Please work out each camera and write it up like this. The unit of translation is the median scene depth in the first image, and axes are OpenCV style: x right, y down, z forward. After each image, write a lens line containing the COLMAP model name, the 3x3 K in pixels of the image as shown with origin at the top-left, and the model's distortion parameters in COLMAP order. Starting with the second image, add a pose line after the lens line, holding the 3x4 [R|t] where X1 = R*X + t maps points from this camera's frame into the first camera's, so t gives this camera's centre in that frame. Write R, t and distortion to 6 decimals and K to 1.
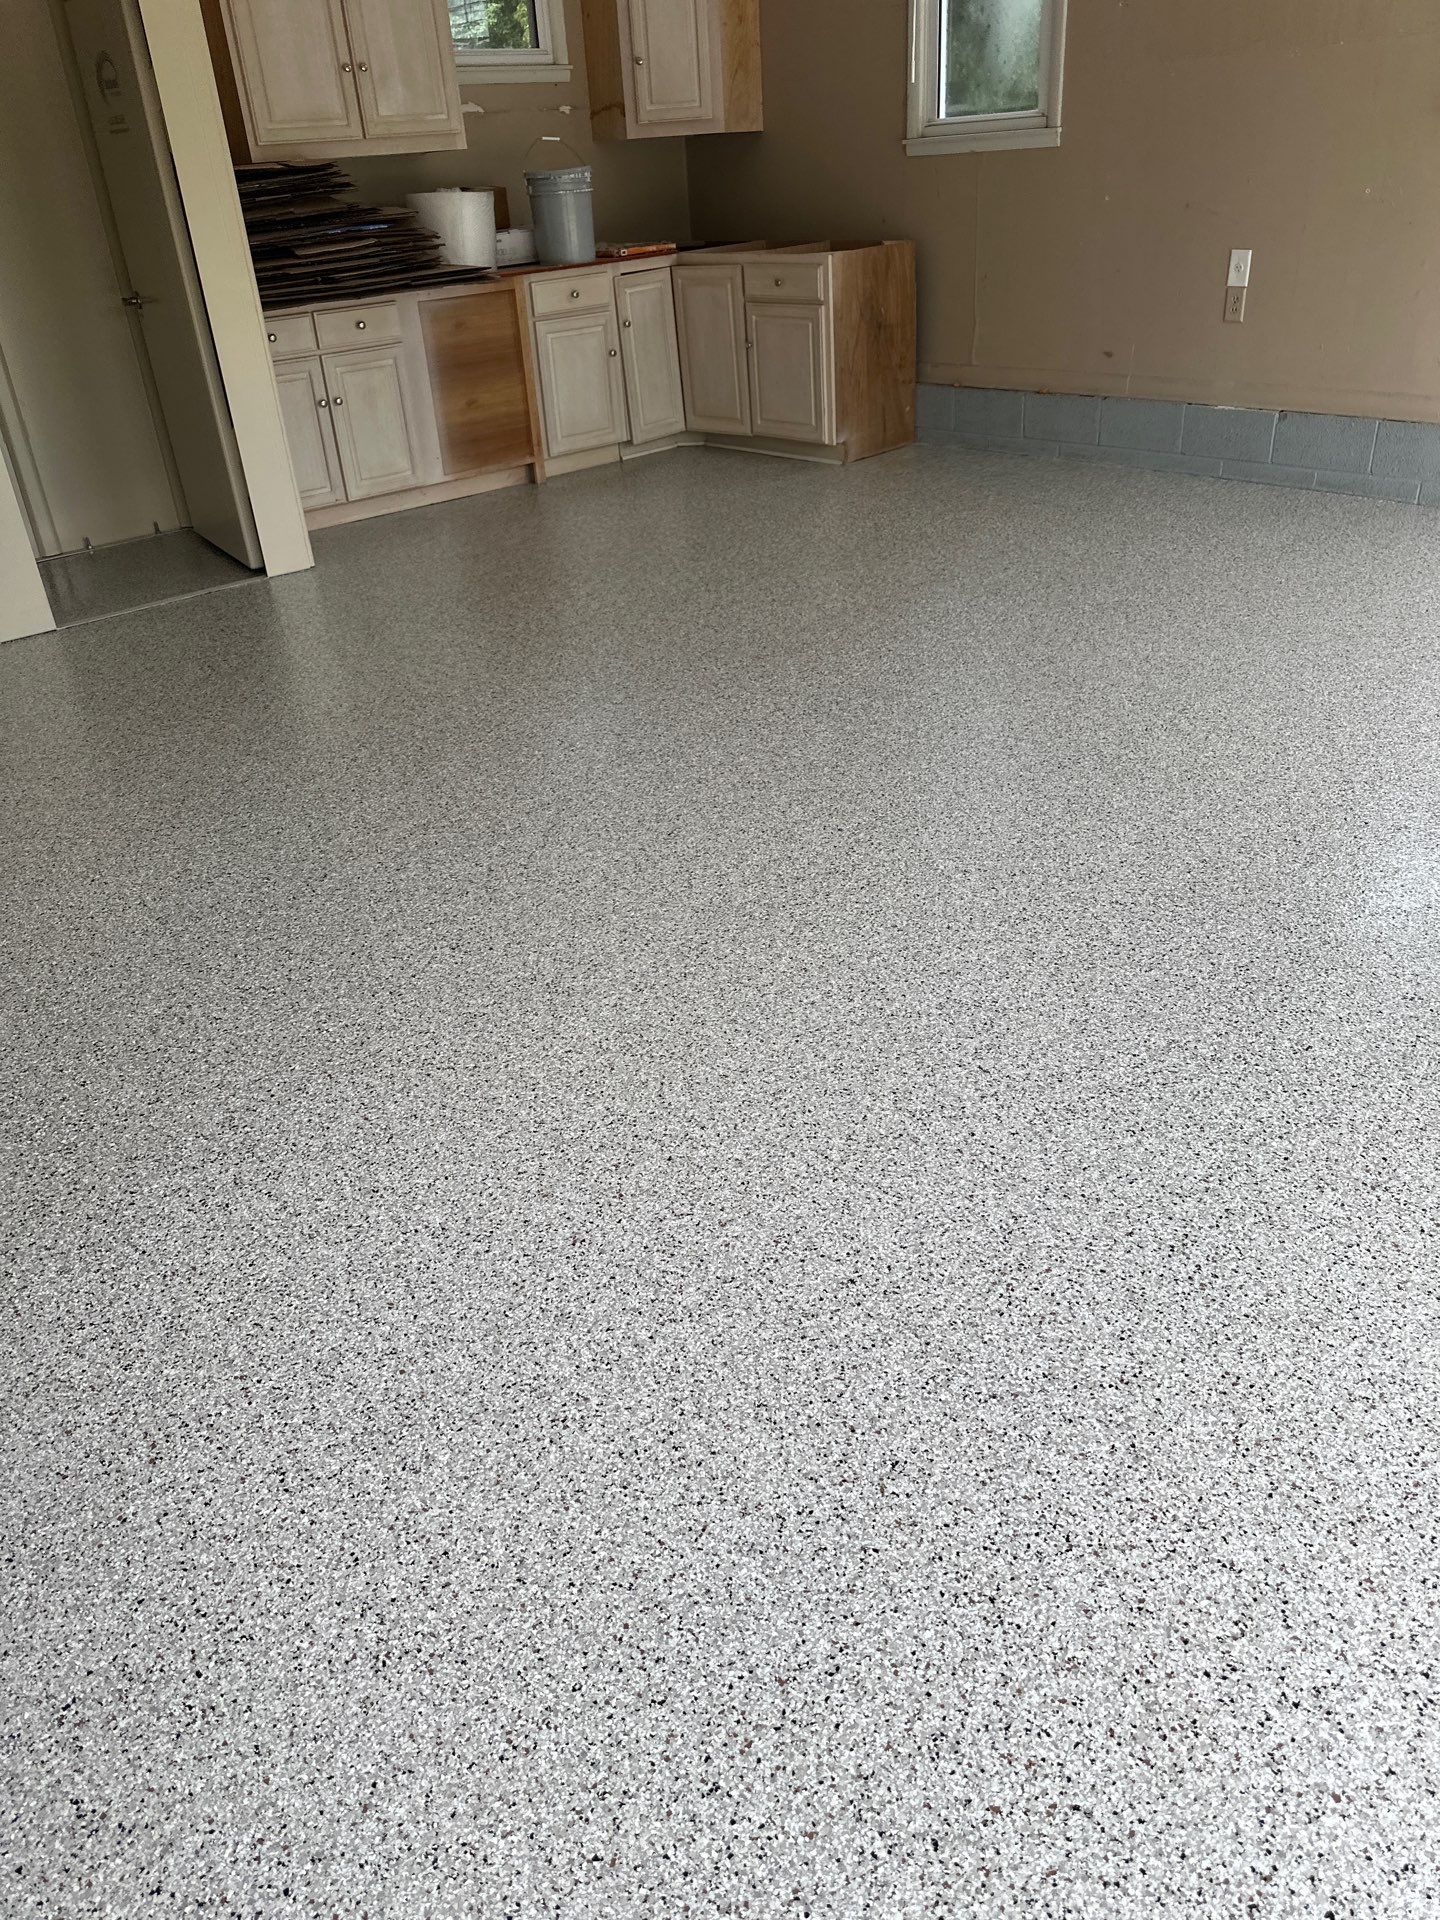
lens RADIAL K [[1373.4, 0, 725.2], [0, 1373.4, 963.1], [0, 0, 1]] dist [0.030290, -0.045040]
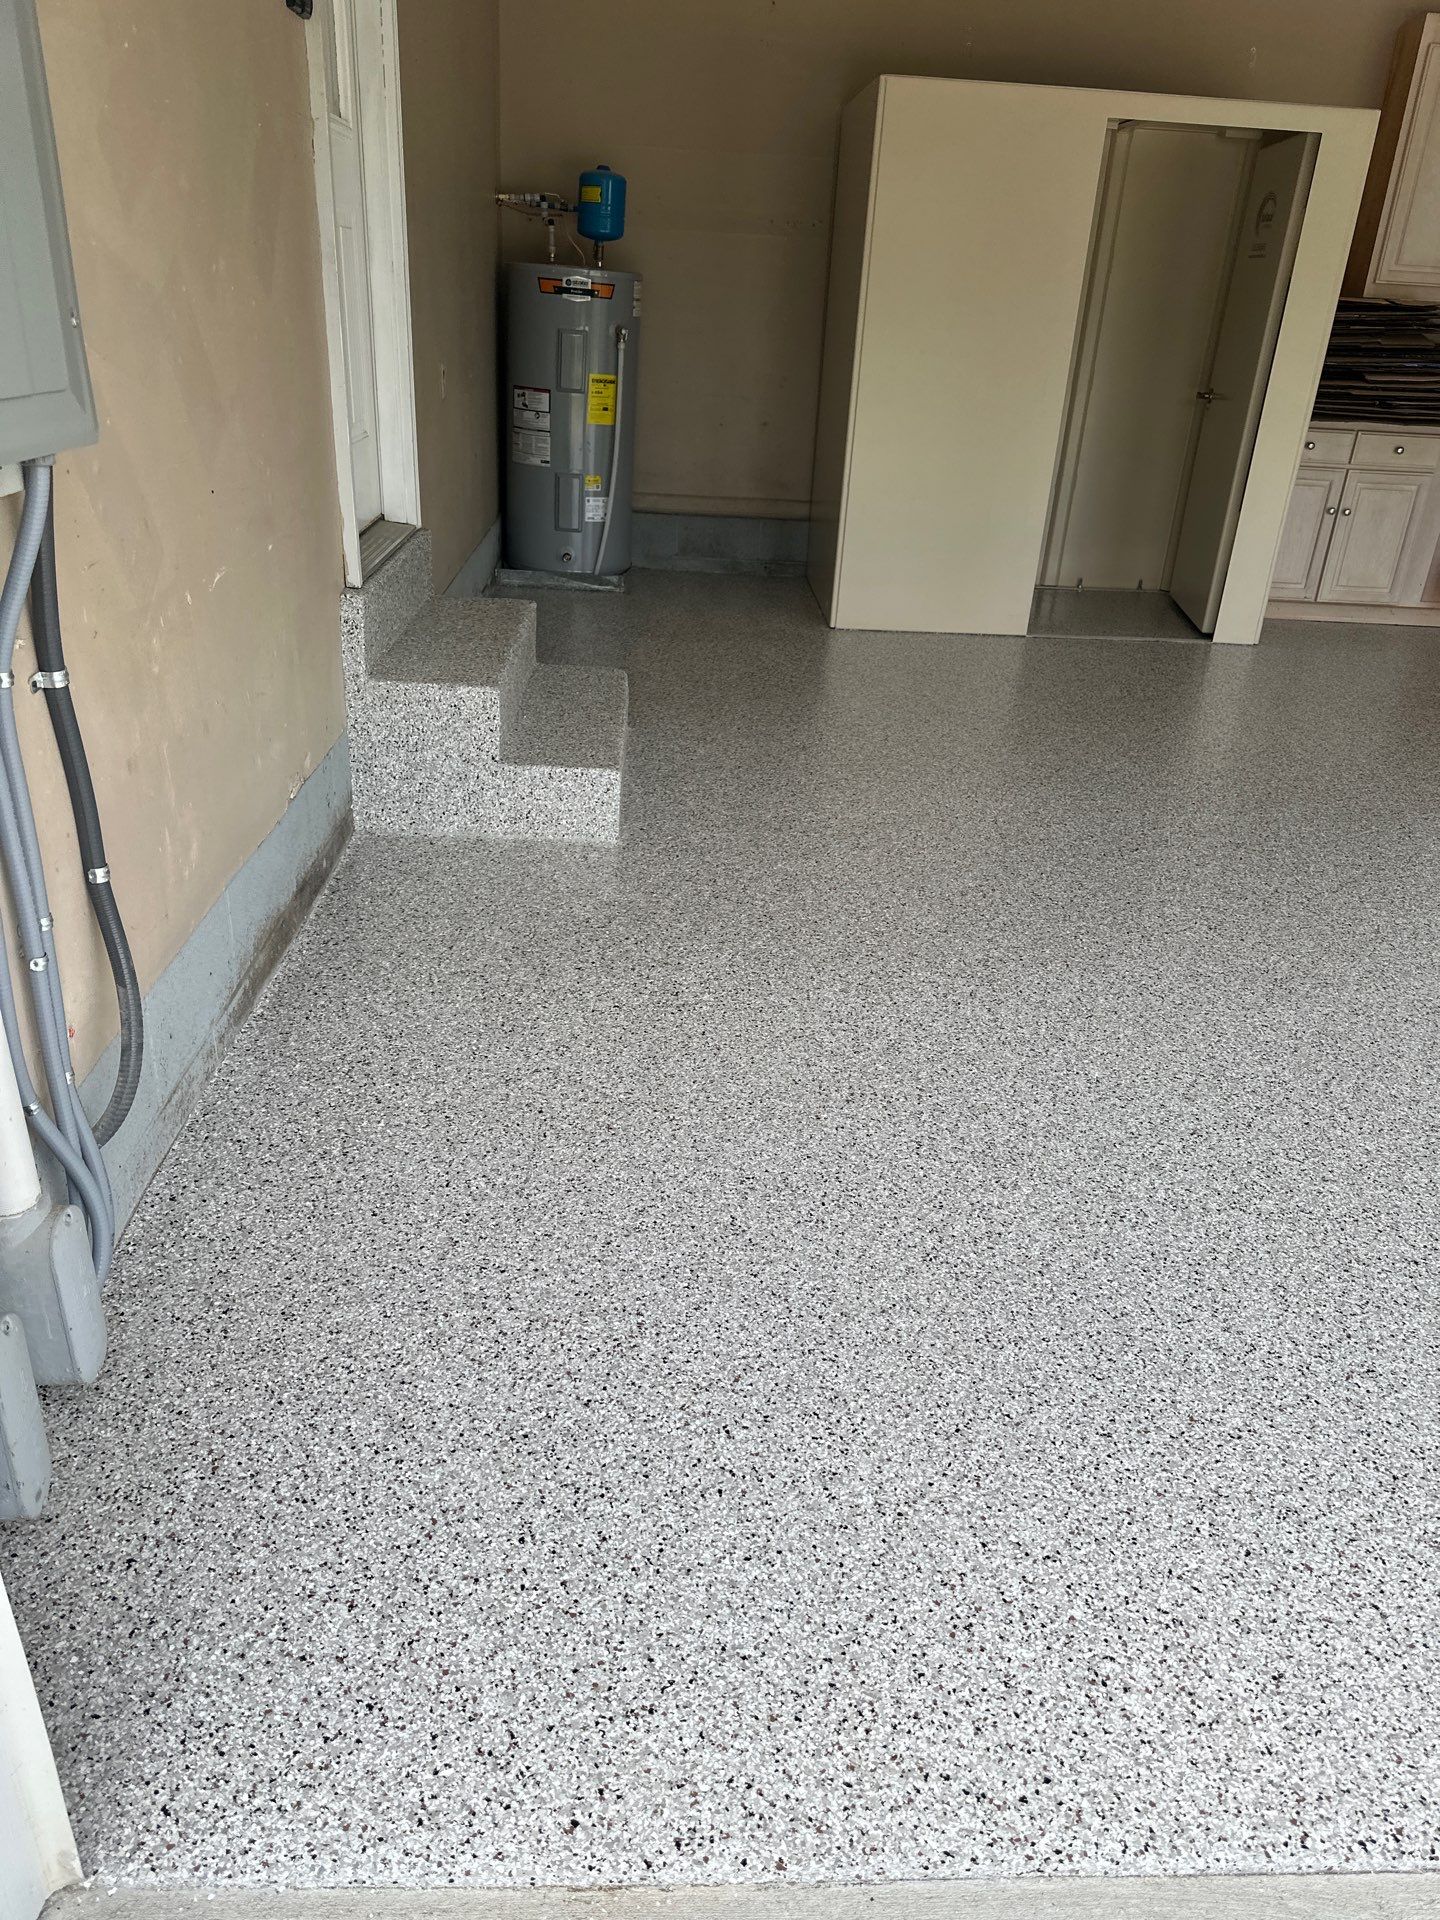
lens RADIAL K [[1370.5, 0, 705.4], [0, 1370.5, 954.3], [0, 0, 1]] dist [0.028087, -0.037630]
pose [[0.751453, 0.371904, -0.544982, 0.061376], [-0.415466, 0.908392, 0.047031, 0.067540], [0.512549, 0.191080, 0.837127, -0.096509]]
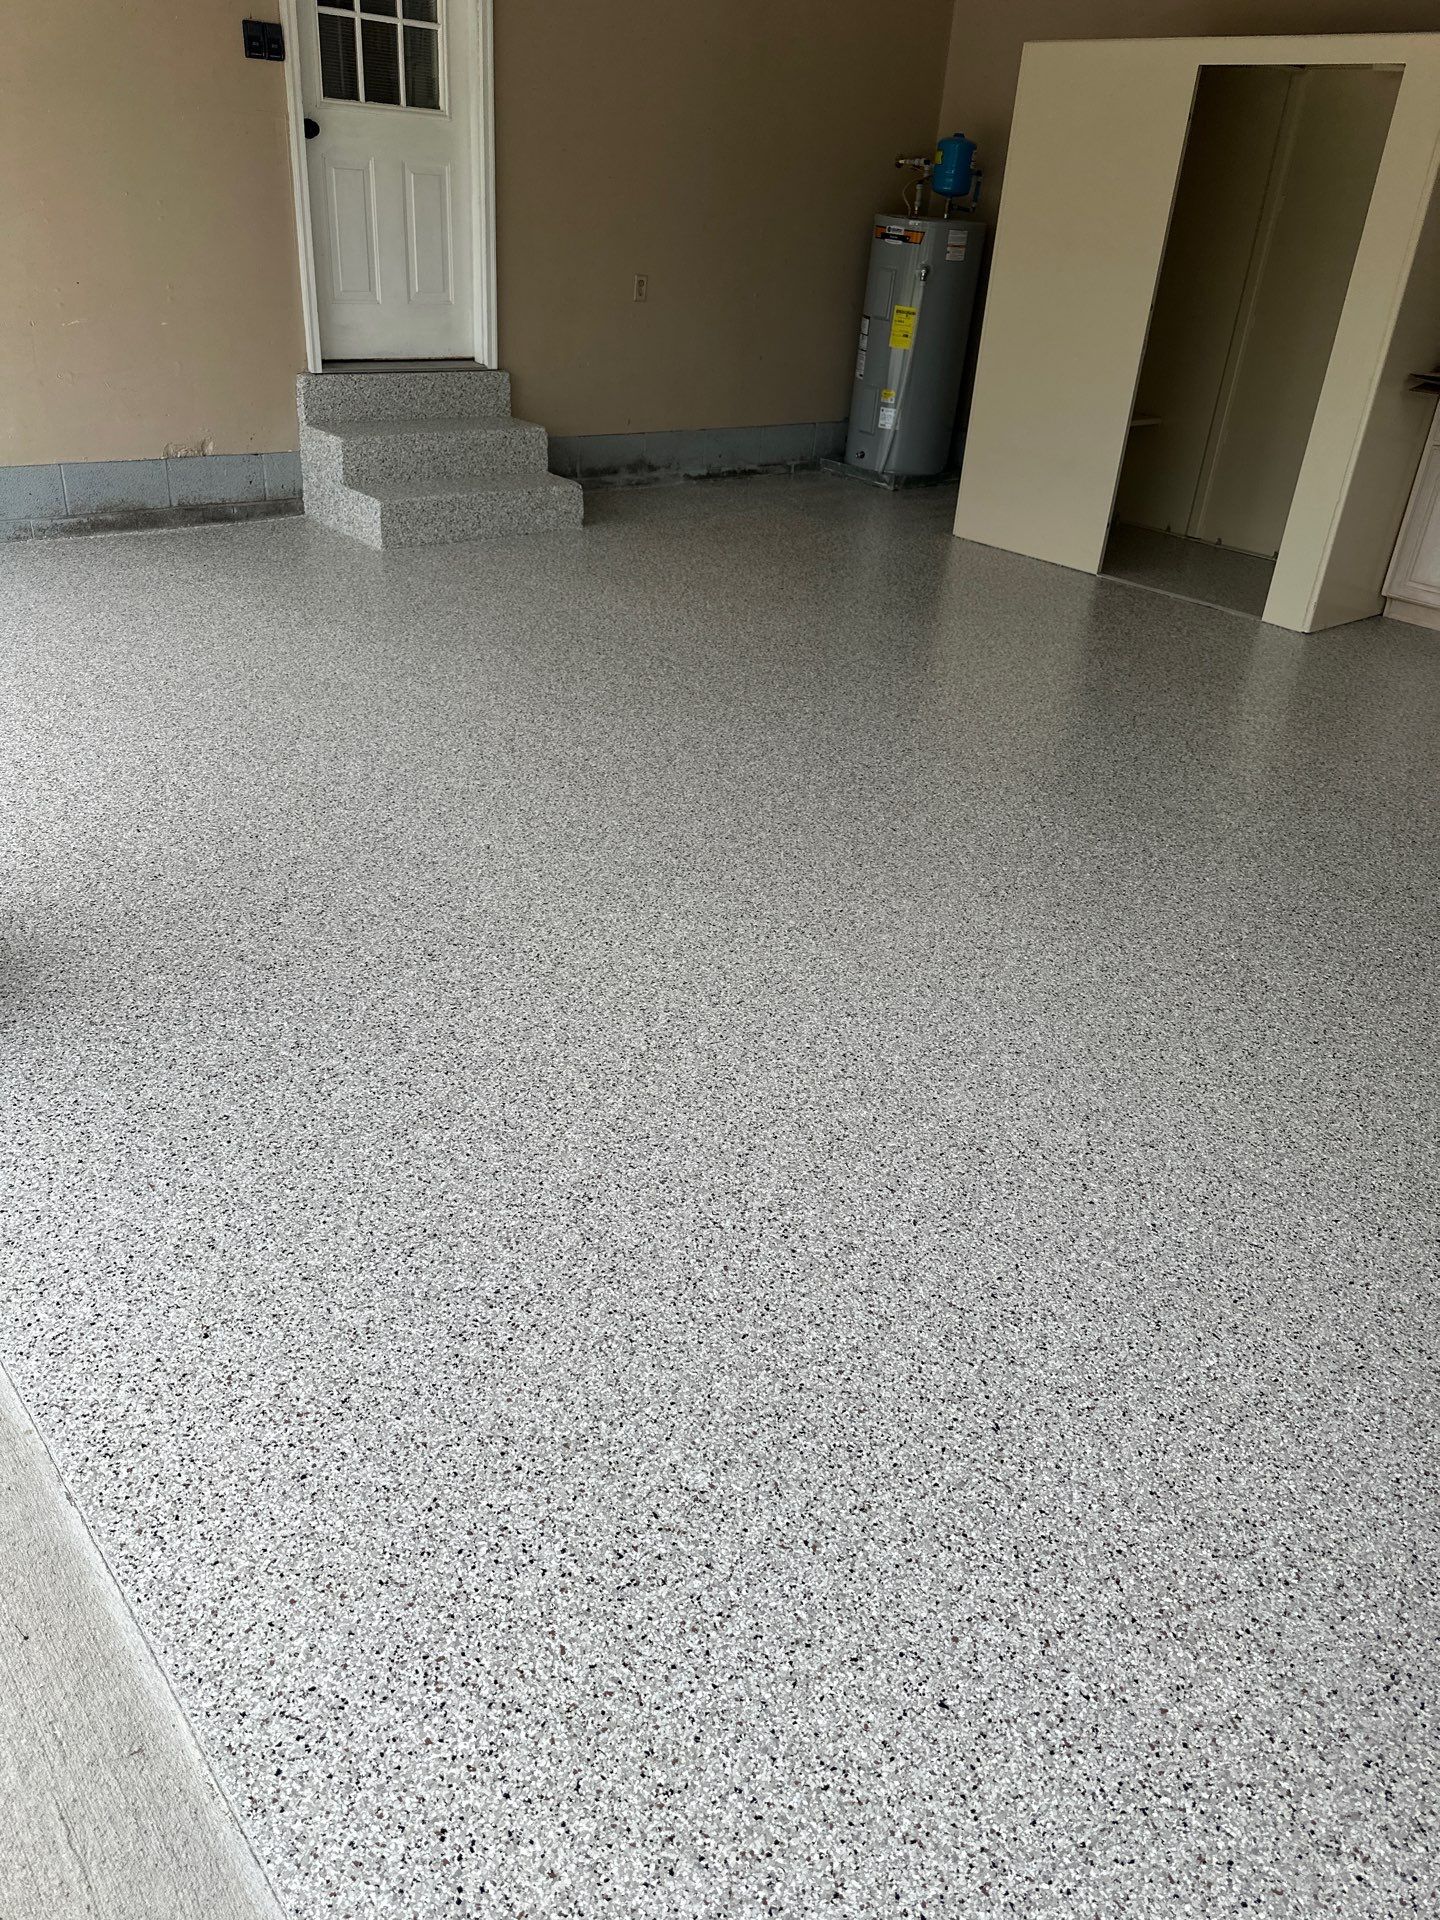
lens RADIAL K [[1373.4, 0, 725.2], [0, 1373.4, 963.1], [0, 0, 1]] dist [0.030290, -0.045040]
pose [[-0.054857, 0.535447, -0.842785, 0.703383], [-0.560242, 0.682167, 0.469868, -0.360676], [0.826510, 0.497940, 0.262558, 0.509176]]
